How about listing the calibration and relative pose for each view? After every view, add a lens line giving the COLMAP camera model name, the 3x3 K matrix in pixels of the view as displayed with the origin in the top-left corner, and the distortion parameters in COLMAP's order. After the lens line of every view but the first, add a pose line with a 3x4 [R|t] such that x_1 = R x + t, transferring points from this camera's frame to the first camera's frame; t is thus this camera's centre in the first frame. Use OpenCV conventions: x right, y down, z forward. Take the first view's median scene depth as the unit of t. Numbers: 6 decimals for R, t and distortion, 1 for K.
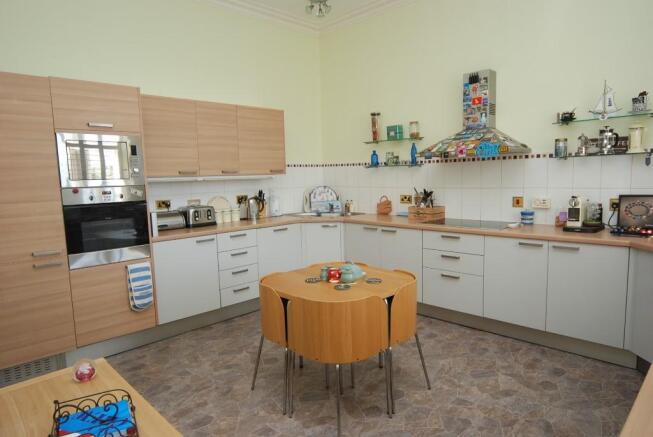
lens RADIAL K [[395.0, 0, 328.9], [0, 395.0, 220.1], [0, 0, 1]] dist [0.001170, 0.003294]
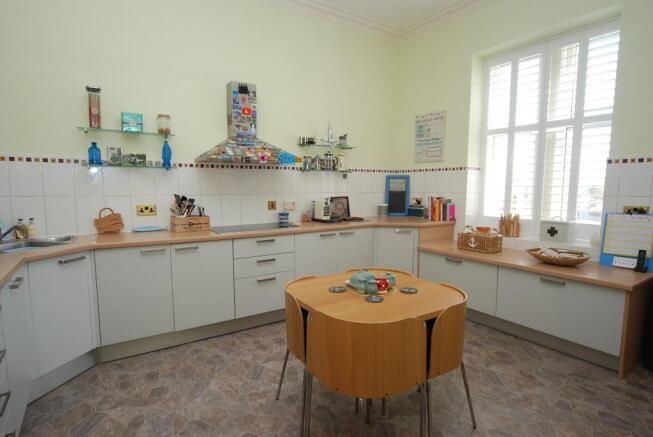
lens RADIAL K [[371.1, 0, 329.8], [0, 371.1, 217.8], [0, 0, 1]] dist [0.020988, -0.000500]
pose [[0.188468, -0.059309, 0.980287, -0.557528], [0.106803, 0.993492, 0.039575, -0.033945], [-0.976254, 0.097239, 0.193576, 0.601768]]
